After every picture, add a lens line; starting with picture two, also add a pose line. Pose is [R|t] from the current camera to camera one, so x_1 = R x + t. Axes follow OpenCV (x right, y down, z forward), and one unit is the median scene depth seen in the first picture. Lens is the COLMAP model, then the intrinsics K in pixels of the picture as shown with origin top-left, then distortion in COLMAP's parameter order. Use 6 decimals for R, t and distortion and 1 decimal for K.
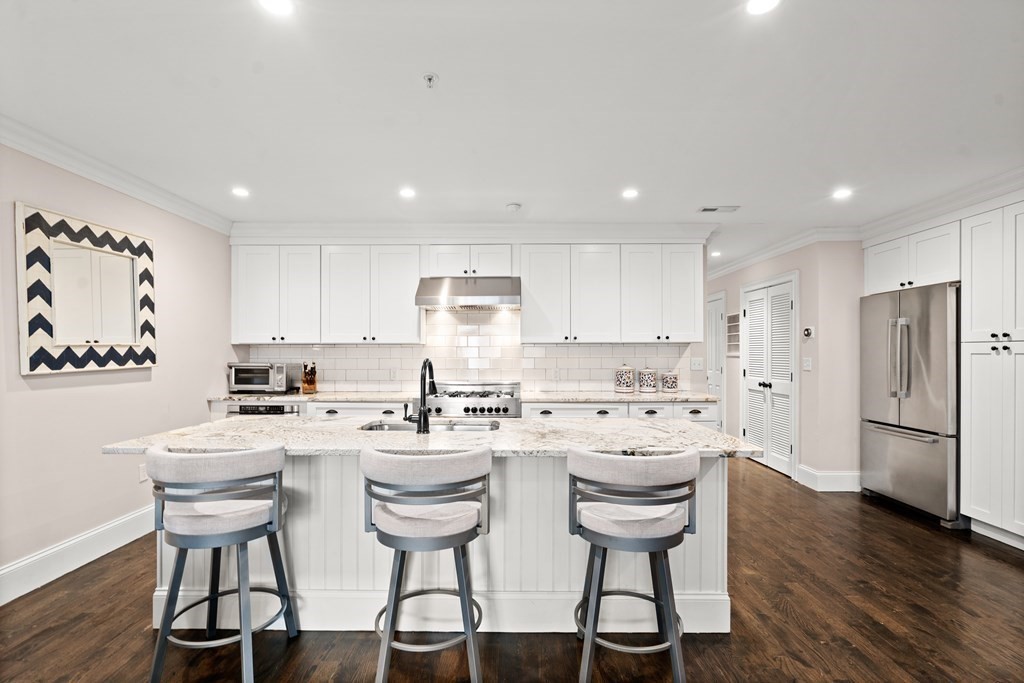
lens RADIAL K [[475.0, 0, 510.9], [0, 475.0, 356.3], [0, 0, 1]] dist [-0.000908, 0.000104]
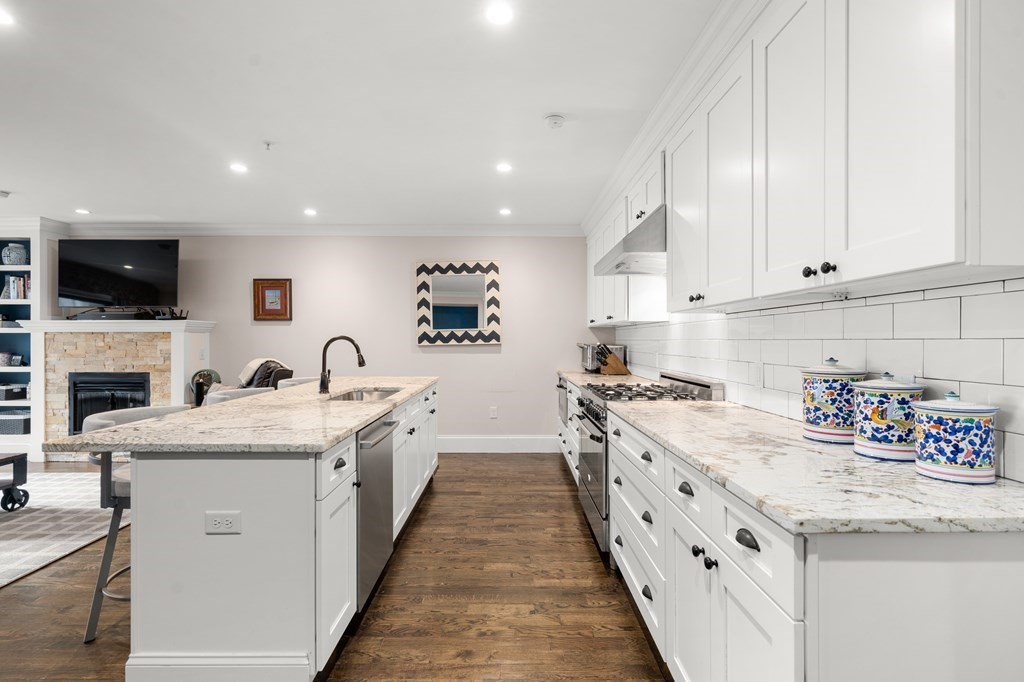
lens RADIAL K [[483.5, 0, 512.0], [0, 483.5, 341.0], [0, 0, 1]] dist [-0.000907, 0.000583]
pose [[0.014216, 0.004766, -0.999888, 0.799887], [-0.006235, 0.999970, 0.004678, 0.005454], [0.999880, 0.006168, 0.014245, 1.044043]]
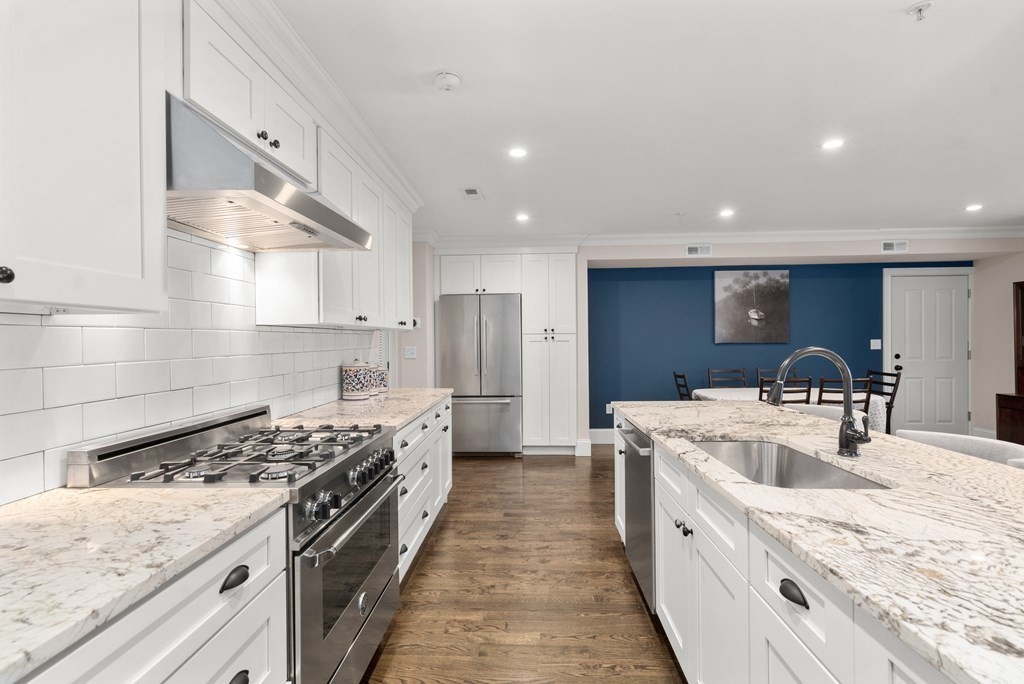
lens RADIAL K [[483.5, 0, 512.0], [0, 483.5, 342.0], [0, 0, 1]] dist [-0.000907, 0.000583]
pose [[0.033544, -0.003999, 0.999429, -0.631701], [0.014811, 0.999884, 0.003504, -0.010555], [-0.999327, 0.014685, 0.033600, 1.021170]]
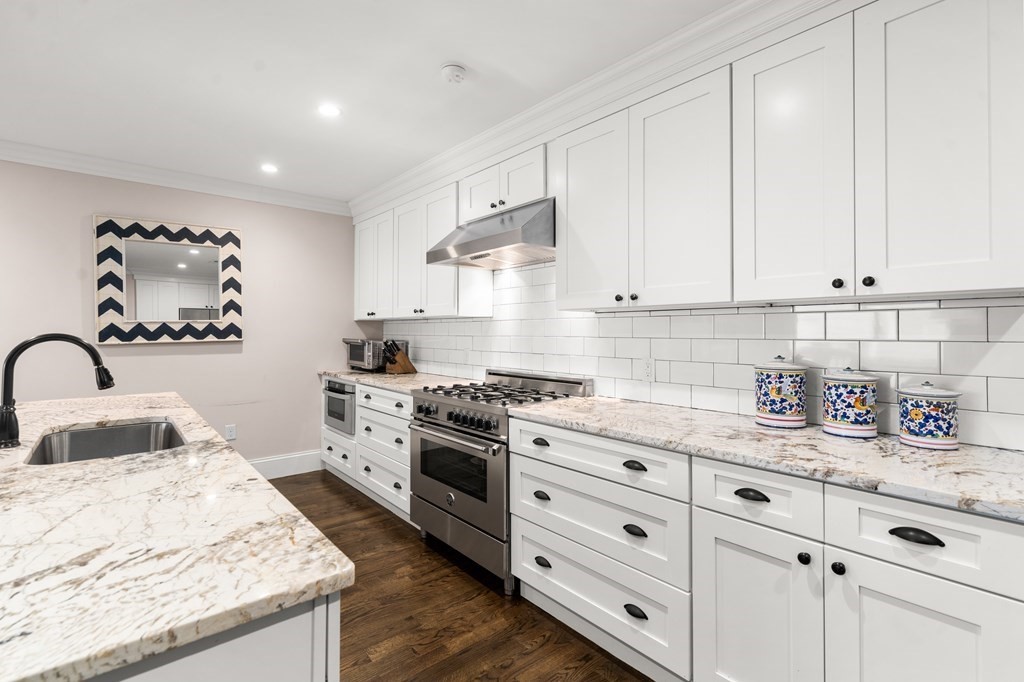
lens RADIAL K [[470.2, 0, 509.3], [0, 470.2, 327.2], [0, 0, 1]] dist [-0.000770, 0.000037]
pose [[0.654504, -0.003594, -0.756050, 0.535462], [-0.007311, 0.999912, -0.011082, -0.002519], [0.756023, 0.012781, 0.654420, 0.768037]]
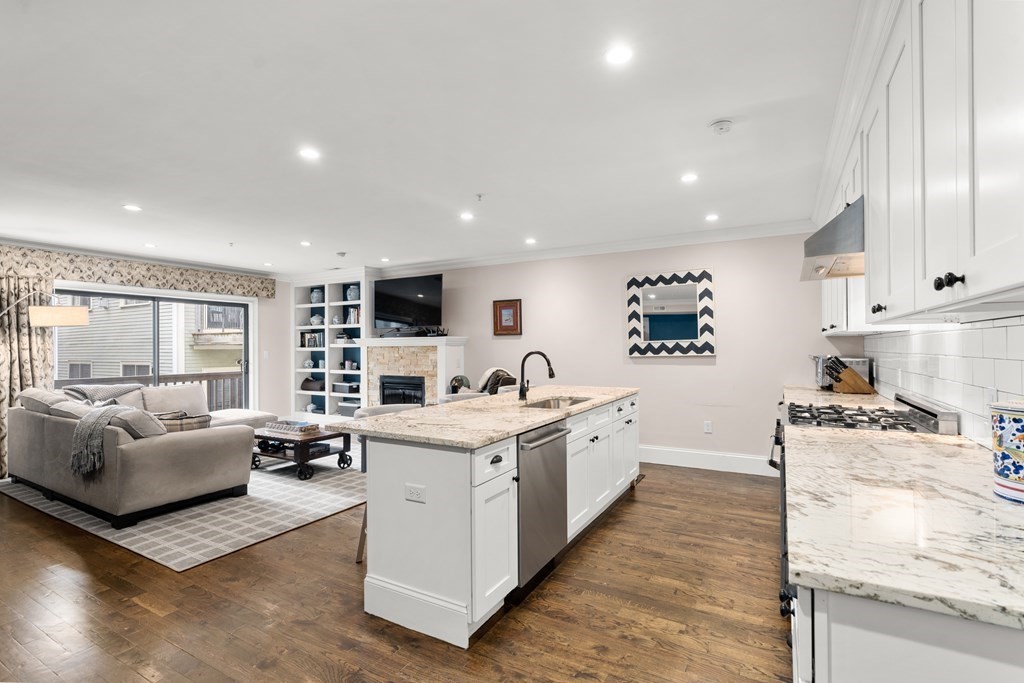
lens RADIAL K [[478.7, 0, 513.3], [0, 478.7, 345.8], [0, 0, 1]] dist [-0.000466, 0.000306]
pose [[-0.483840, 0.002527, -0.875153, 0.820325], [0.002181, 0.999996, 0.001682, -0.011178], [0.875154, -0.001095, -0.483843, 1.199540]]
